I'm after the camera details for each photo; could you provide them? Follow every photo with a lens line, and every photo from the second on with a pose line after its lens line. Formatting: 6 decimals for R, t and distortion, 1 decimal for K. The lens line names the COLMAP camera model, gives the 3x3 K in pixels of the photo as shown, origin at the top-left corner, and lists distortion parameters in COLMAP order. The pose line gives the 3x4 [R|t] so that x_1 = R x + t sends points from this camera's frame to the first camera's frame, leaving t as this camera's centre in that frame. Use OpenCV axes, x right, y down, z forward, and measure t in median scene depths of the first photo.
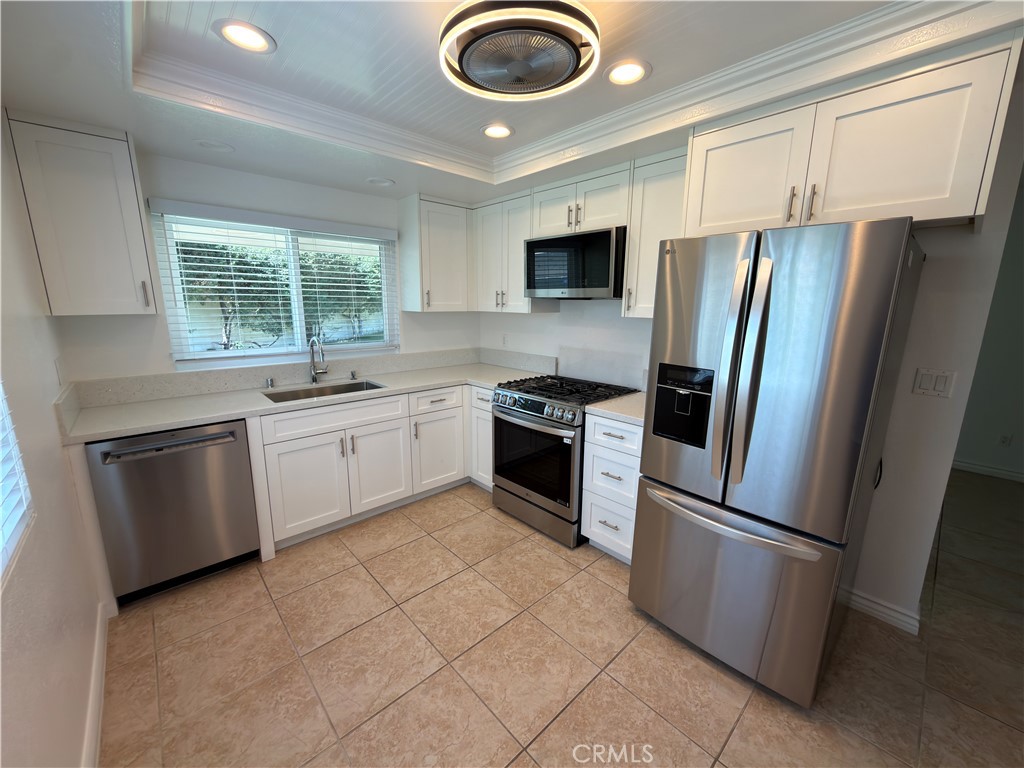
lens RADIAL K [[408.5, 0, 510.8], [0, 408.5, 385.8], [0, 0, 1]] dist [0.000207, 0.000408]
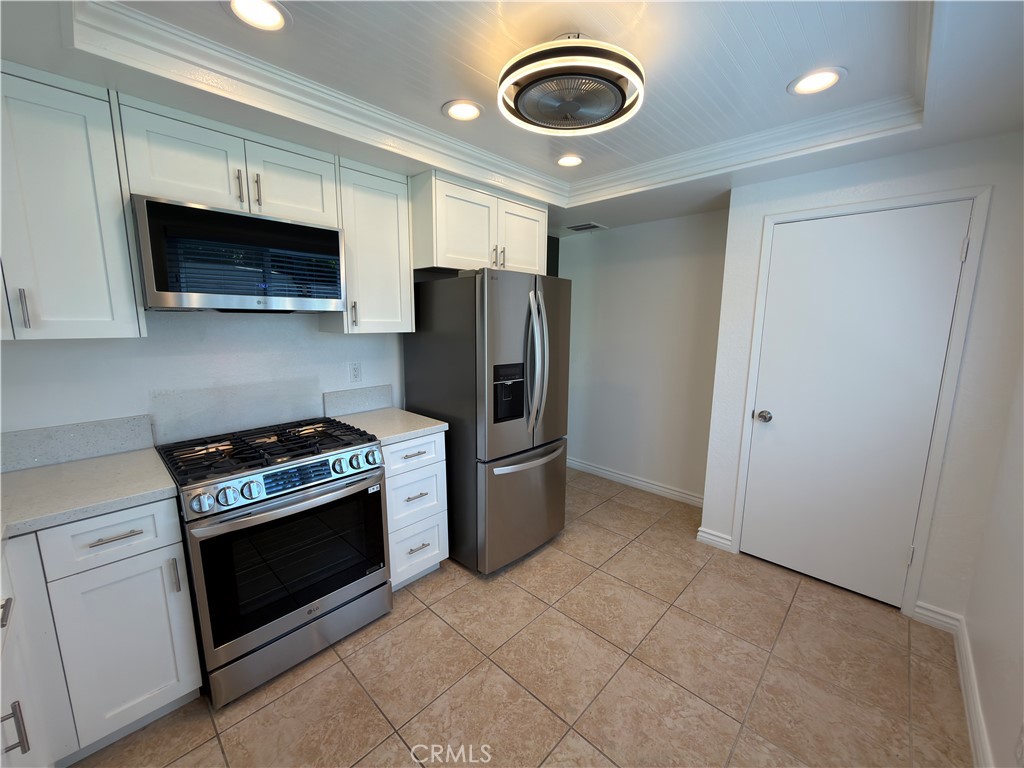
lens RADIAL K [[408.5, 0, 511.3], [0, 408.5, 385.0], [0, 0, 1]] dist [0.000207, 0.000408]
pose [[-0.070439, -0.167181, 0.983407, -0.738903], [0.194890, 0.964550, 0.177935, -0.177042], [-0.978293, 0.204190, -0.035360, 0.843019]]
